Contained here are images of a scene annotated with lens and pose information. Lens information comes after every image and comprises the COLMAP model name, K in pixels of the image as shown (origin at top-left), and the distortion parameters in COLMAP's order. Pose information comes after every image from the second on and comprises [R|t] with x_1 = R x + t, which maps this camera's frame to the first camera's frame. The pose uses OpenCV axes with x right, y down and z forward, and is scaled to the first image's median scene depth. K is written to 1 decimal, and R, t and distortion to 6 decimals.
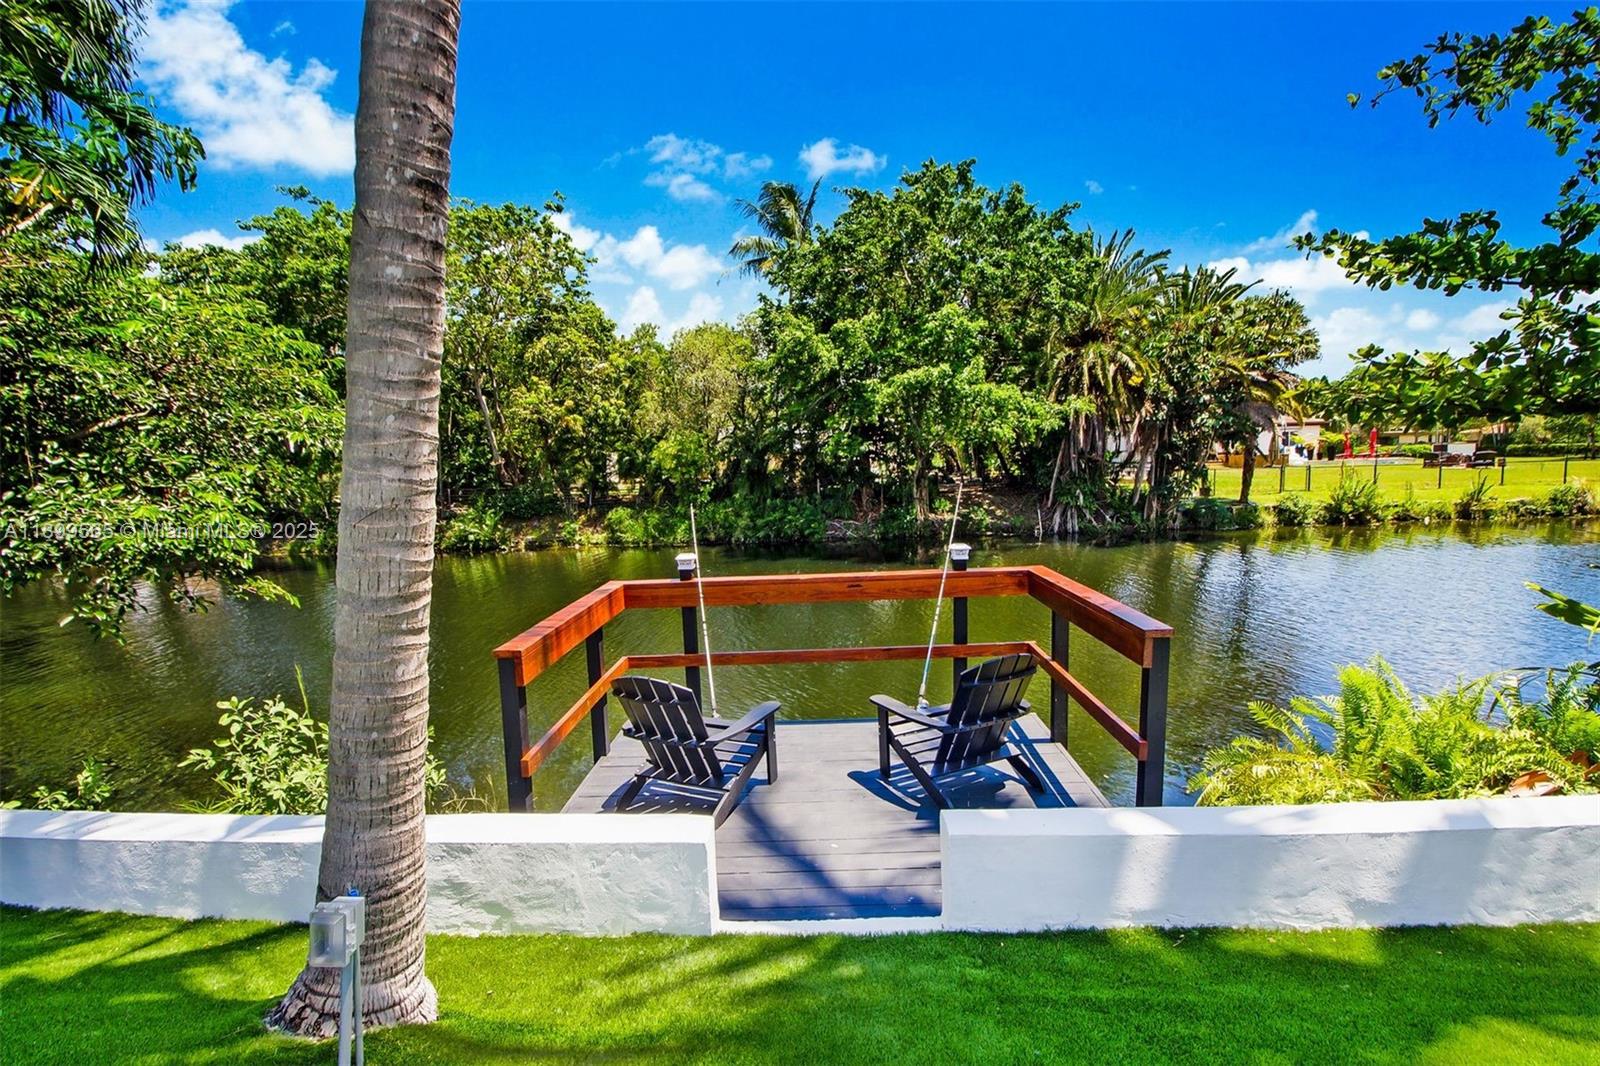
lens RADIAL K [[750.4, 0, 810.7], [0, 750.4, 548.2], [0, 0, 1]] dist [-0.018207, -0.007189]
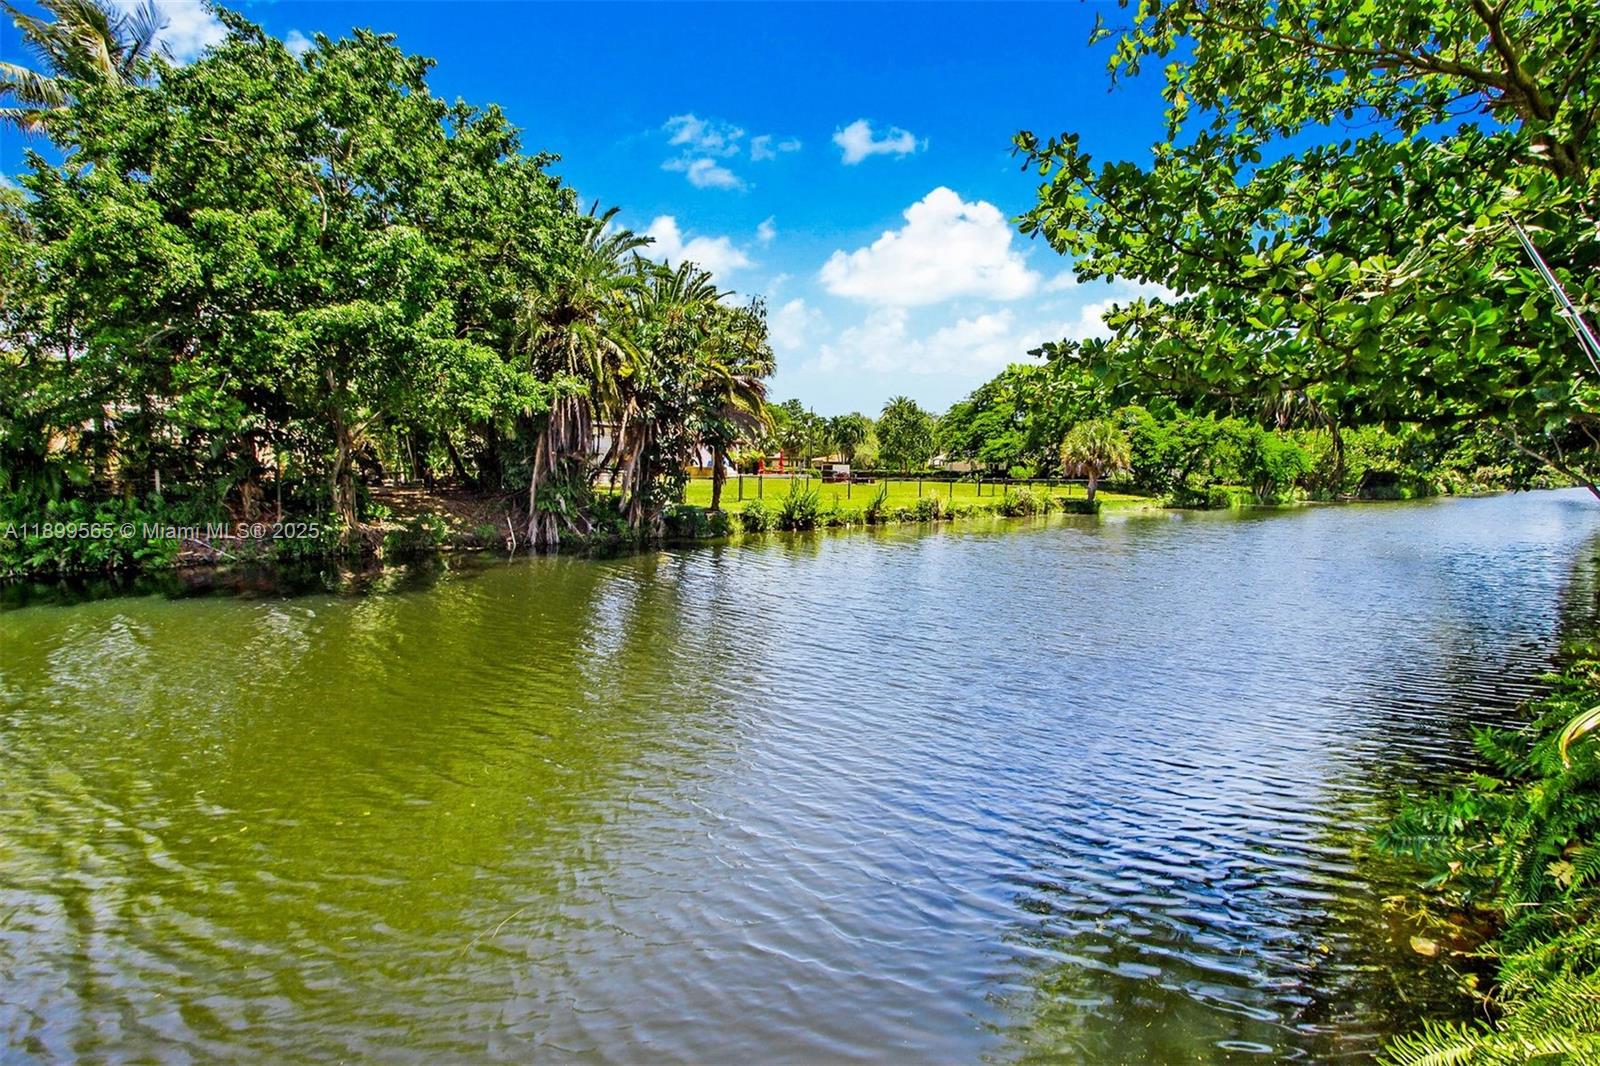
lens RADIAL K [[750.4, 0, 823.8], [0, 750.4, 540.9], [0, 0, 1]] dist [-0.018207, -0.007189]
pose [[0.723161, -0.023005, 0.690296, -0.013705], [0.042859, 0.999014, -0.011607, -0.001468], [-0.689348, 0.037979, 0.723434, 0.183603]]
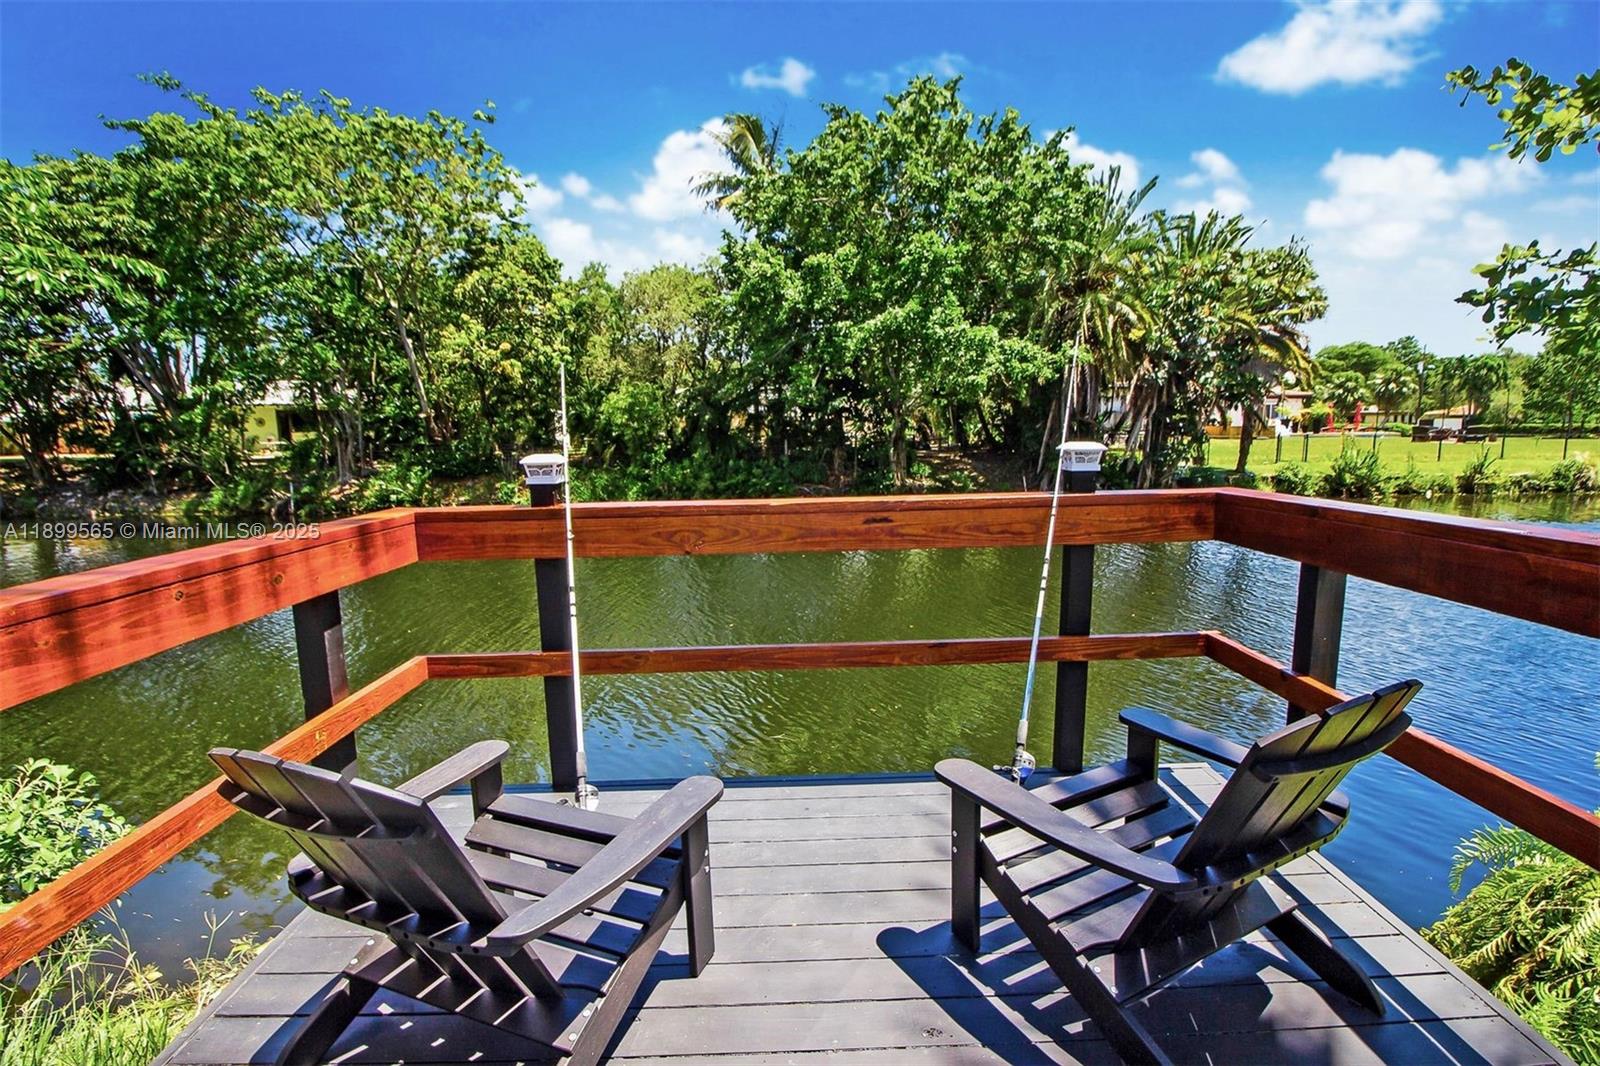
lens RADIAL K [[750.4, 0, 805.8], [0, 750.4, 549.1], [0, 0, 1]] dist [-0.018207, -0.007189]
pose [[0.999096, 0.010185, 0.041262, -0.001906], [-0.011633, 0.999320, 0.034996, 0.009823], [-0.040877, -0.035444, 0.998535, 0.092549]]
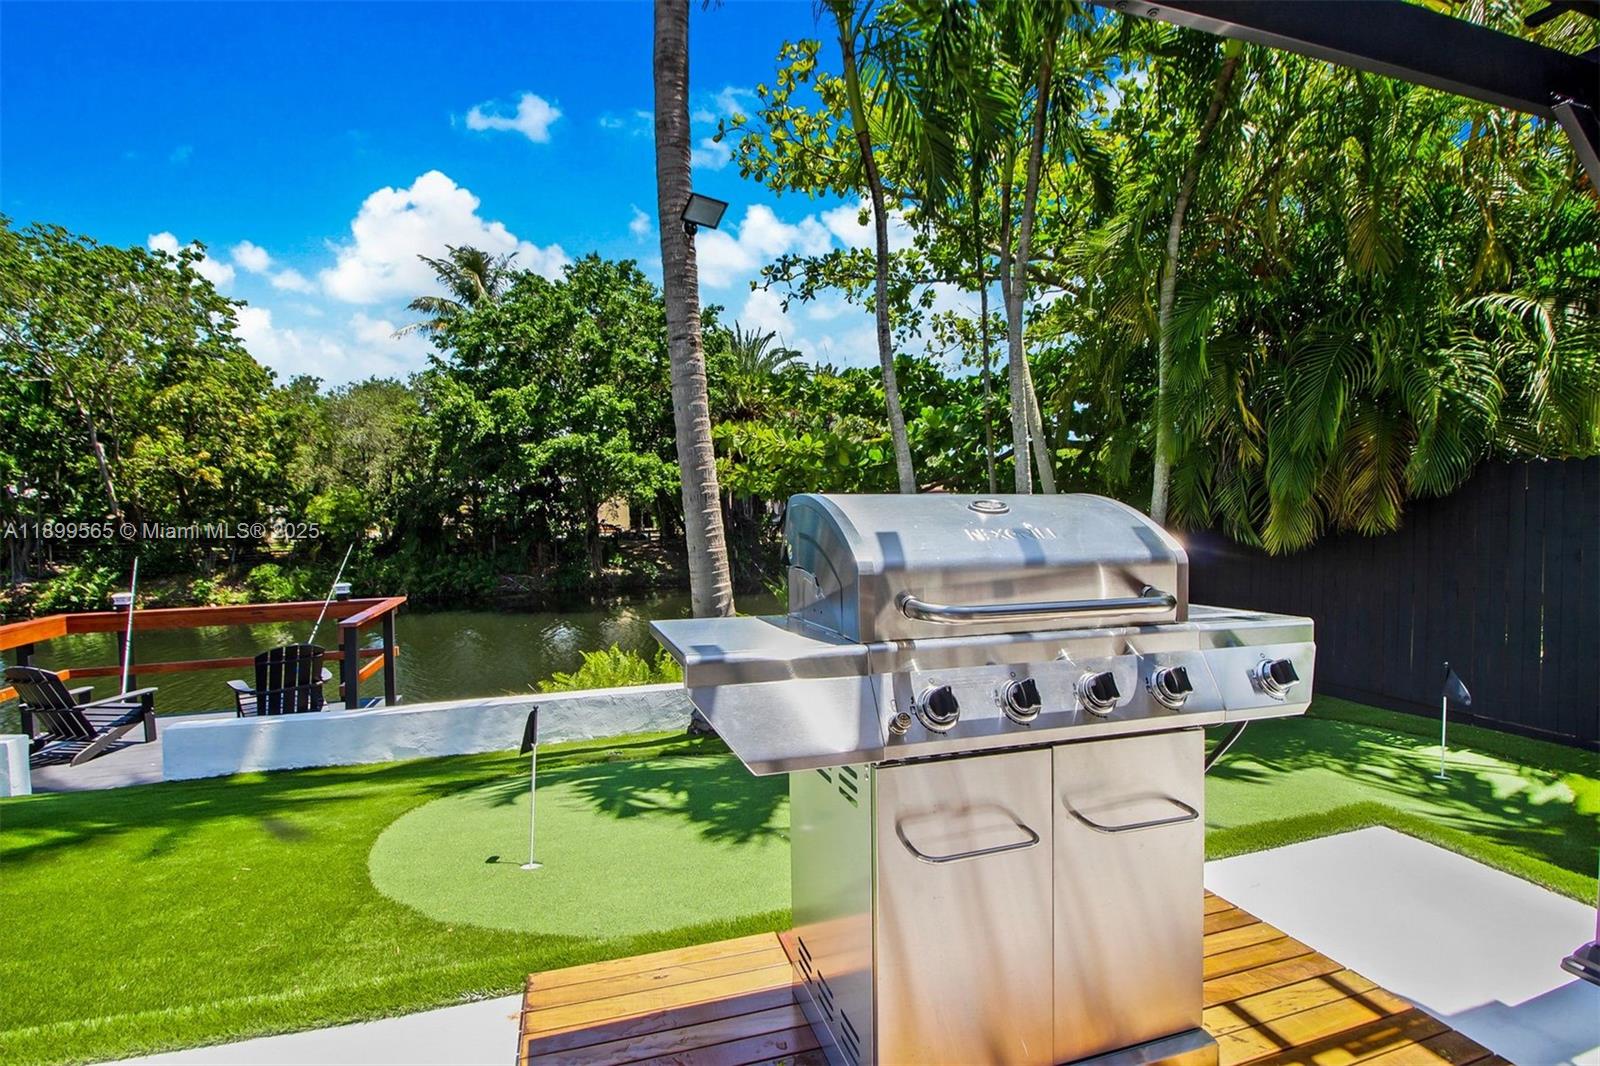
lens RADIAL K [[750.4, 0, 806.2], [0, 750.4, 545.0], [0, 0, 1]] dist [-0.018207, -0.007189]
pose [[0.947668, 0.000907, 0.319256, 0.097914], [0.023723, 0.997031, -0.073250, 0.007090], [-0.318375, 0.076990, 0.944833, -0.116152]]
